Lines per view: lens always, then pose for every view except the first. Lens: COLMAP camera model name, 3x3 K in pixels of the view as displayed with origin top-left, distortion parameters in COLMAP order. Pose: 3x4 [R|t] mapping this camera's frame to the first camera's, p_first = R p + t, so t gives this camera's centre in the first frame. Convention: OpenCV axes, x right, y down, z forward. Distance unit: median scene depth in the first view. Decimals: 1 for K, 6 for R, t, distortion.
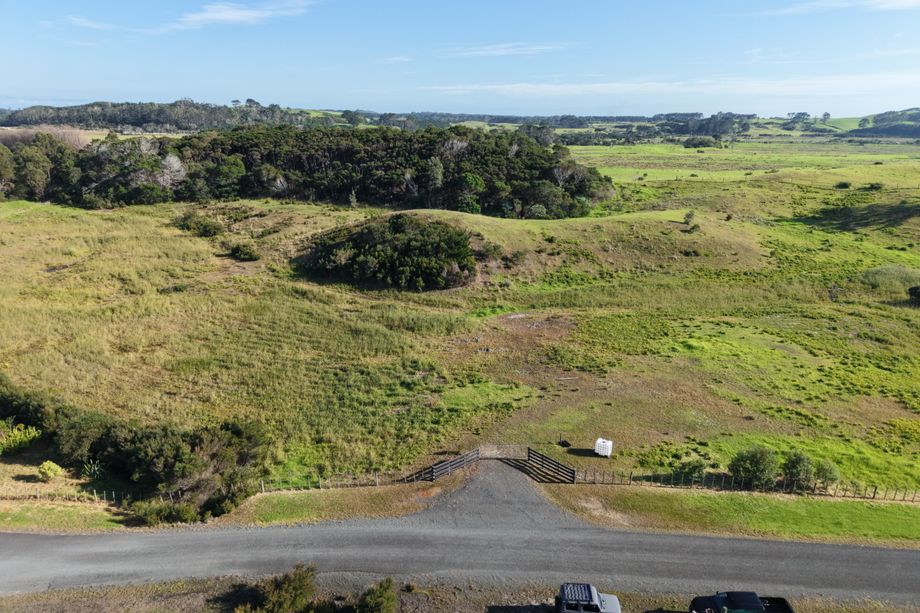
lens RADIAL K [[631.0, 0, 459.1], [0, 631.0, 307.3], [0, 0, 1]] dist [-0.000451, -0.006130]
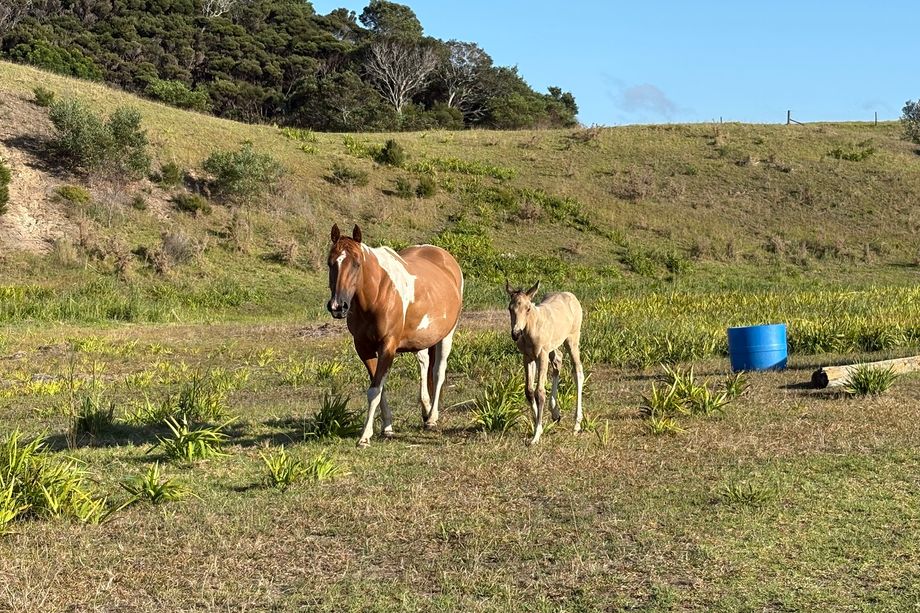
lens RADIAL K [[1721.8, 0, 461.9], [0, 1721.8, 305.2], [0, 0, 1]] dist [0.427414, 0.000000]
pose [[0.978499, -0.001989, 0.206243, 0.046726], [0.050915, 0.971337, -0.232192, 0.094639], [-0.199869, 0.237700, 0.950553, 0.440819]]
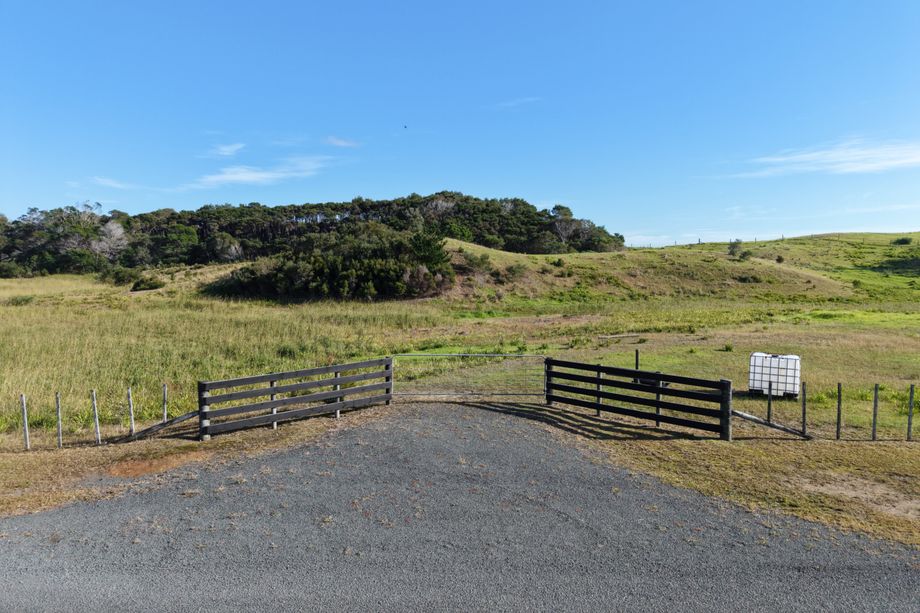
lens RADIAL K [[631.0, 0, 460.2], [0, 631.0, 302.7], [0, 0, 1]] dist [-0.000451, -0.006130]
pose [[0.999993, -0.000243, 0.003836, 0.028549], [0.001137, 0.972089, -0.234611, 0.118206], [-0.003672, 0.234613, 0.972082, 0.302284]]
